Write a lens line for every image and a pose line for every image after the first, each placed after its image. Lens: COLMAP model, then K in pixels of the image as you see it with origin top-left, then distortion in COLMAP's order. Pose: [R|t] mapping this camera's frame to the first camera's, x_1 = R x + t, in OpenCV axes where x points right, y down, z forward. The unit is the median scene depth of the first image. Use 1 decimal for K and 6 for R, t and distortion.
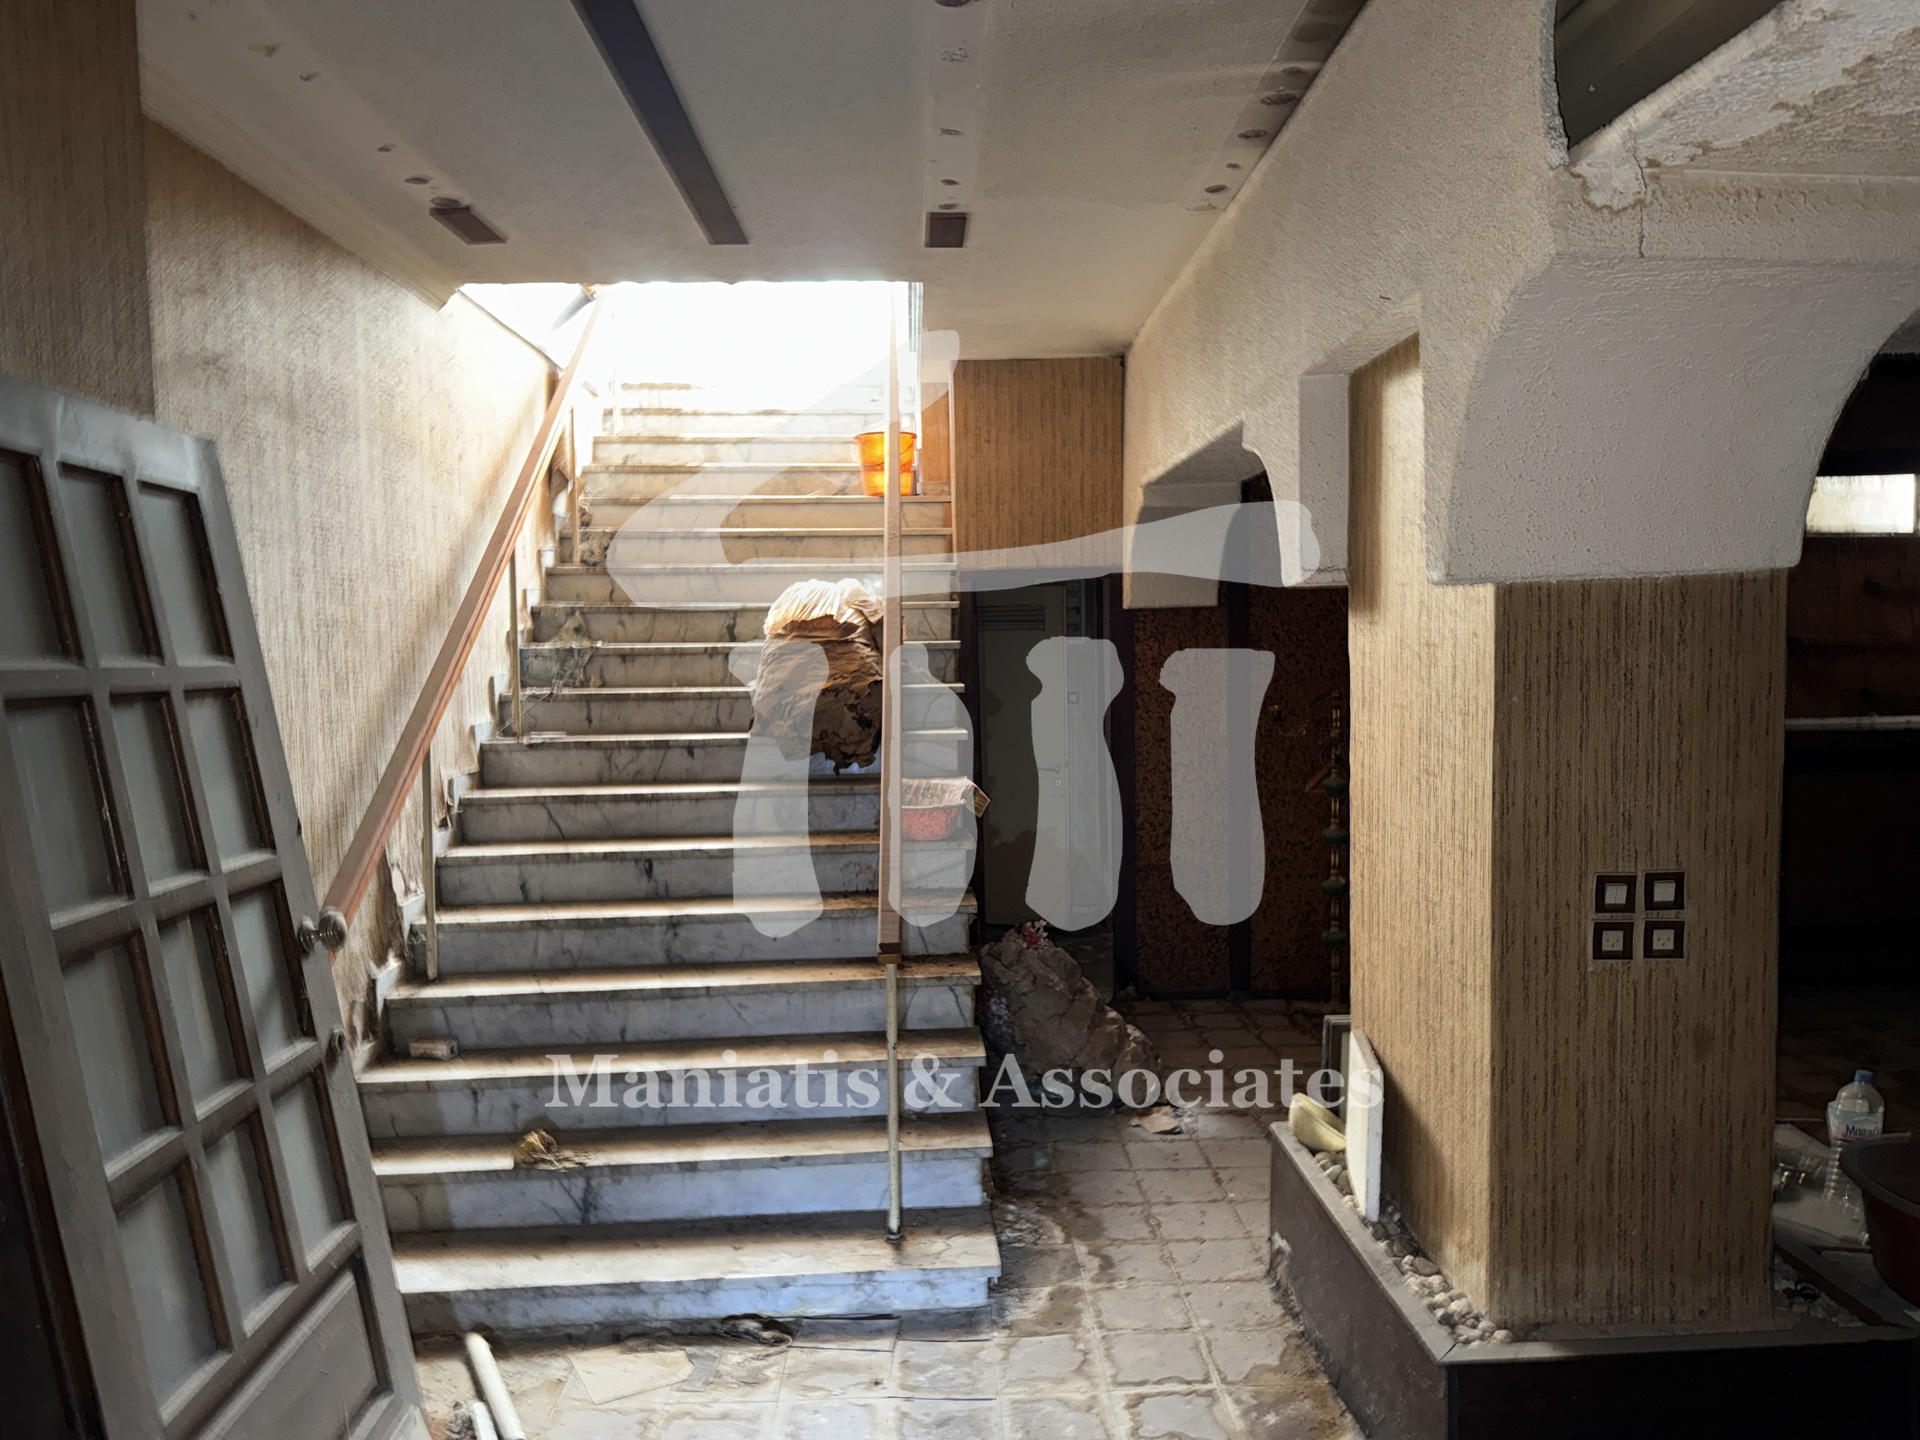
lens RADIAL K [[1343.7, 0, 1005.2], [0, 1343.7, 748.7], [0, 0, 1]] dist [0.116665, -0.161914]
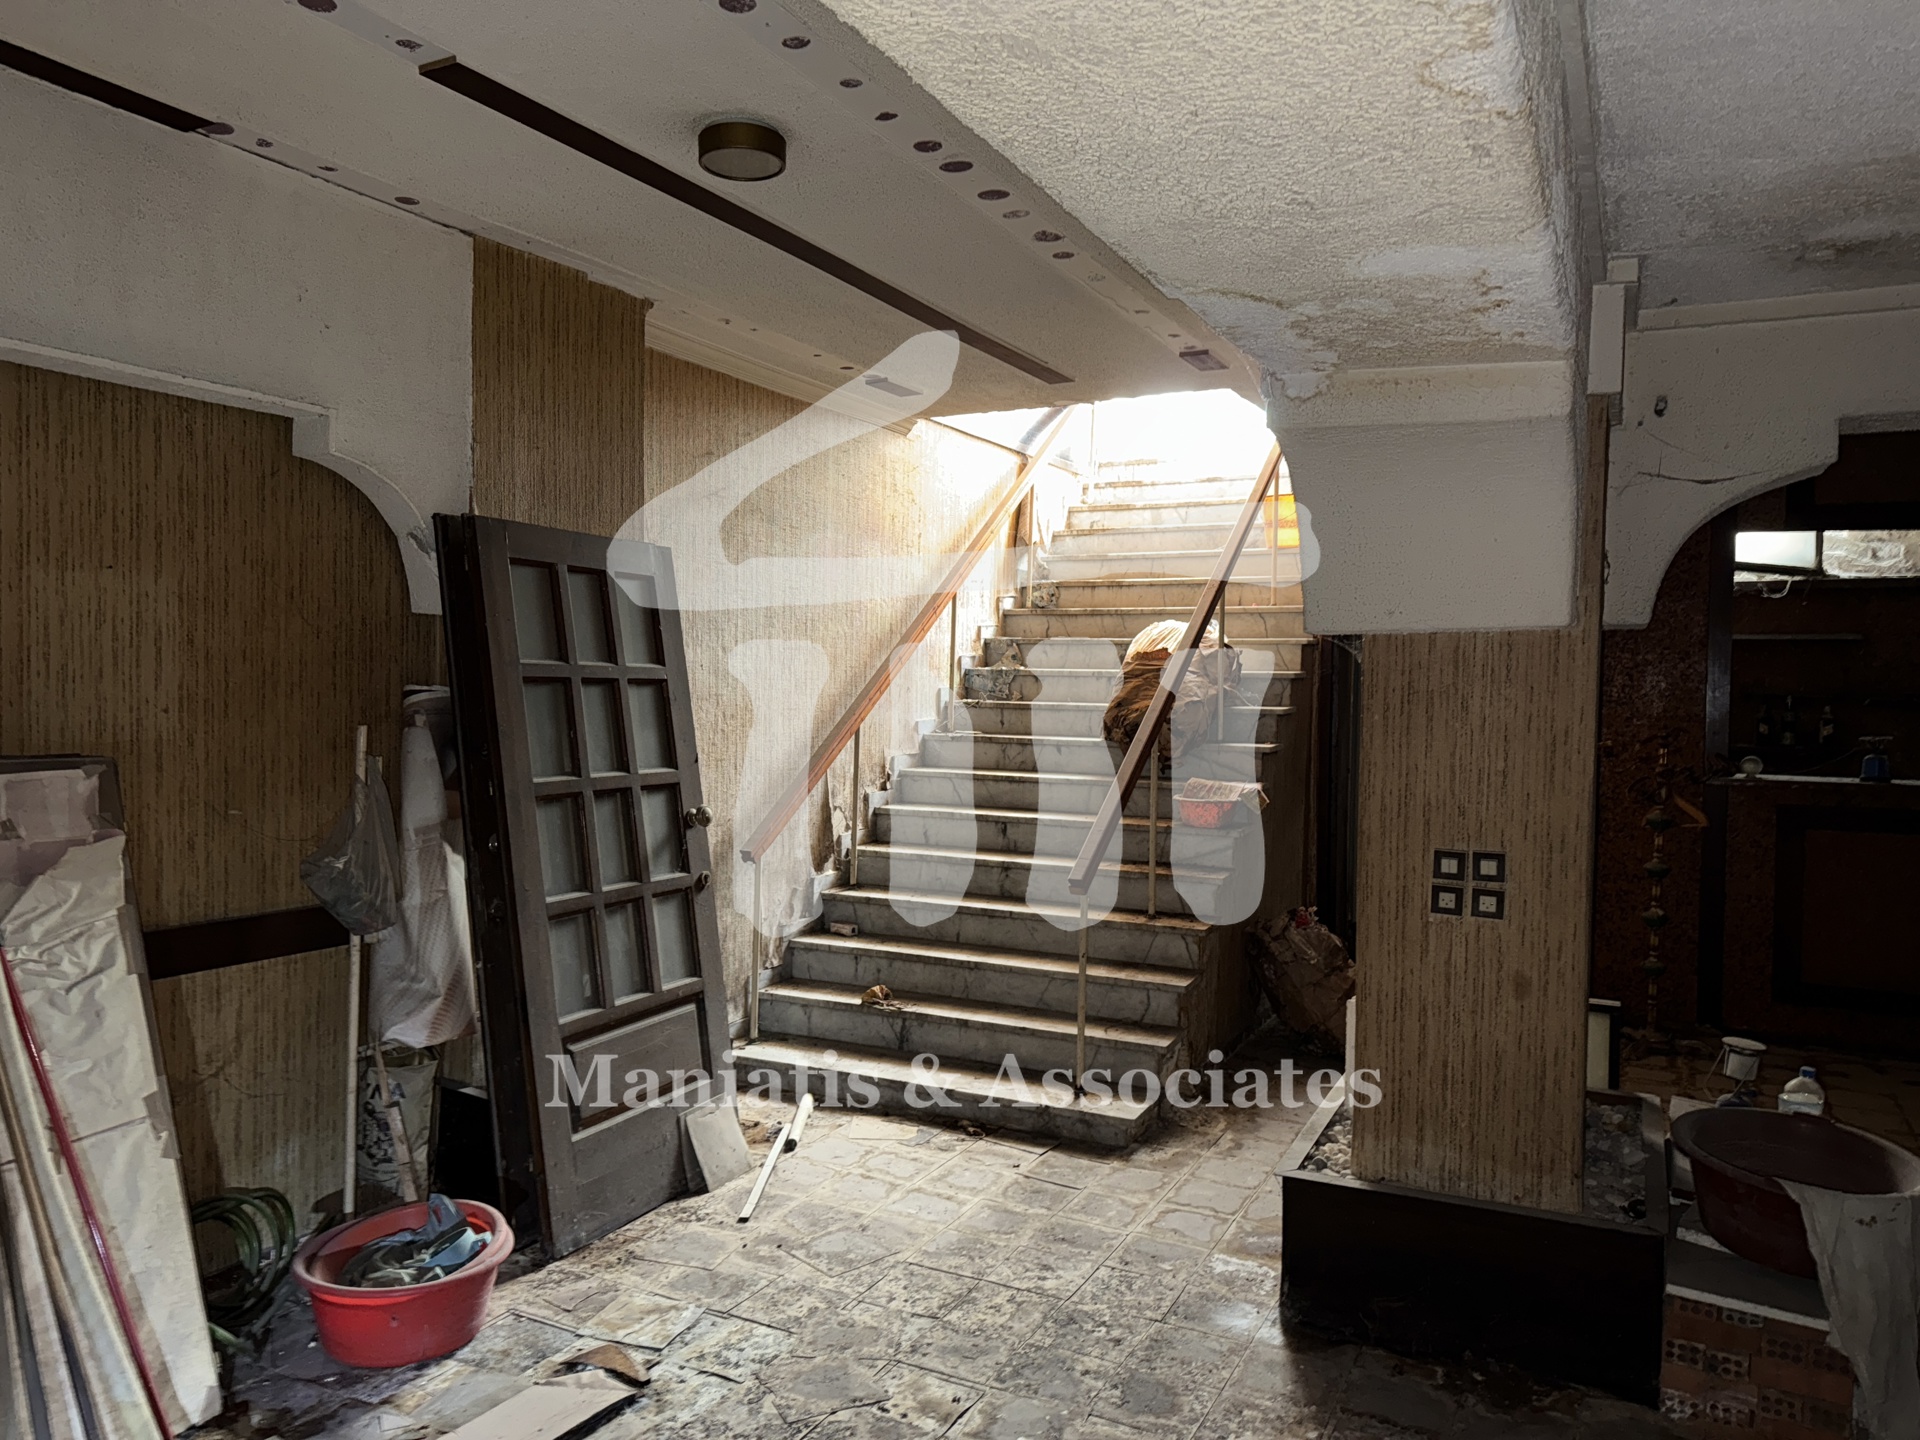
lens RADIAL K [[1343.7, 0, 1005.2], [0, 1343.7, 748.7], [0, 0, 1]] dist [0.116665, -0.161914]
pose [[0.882924, 0.054500, -0.466343, 0.524839], [-0.065356, 0.997837, -0.007122, 0.022899], [0.464946, 0.036767, 0.884576, -0.304136]]
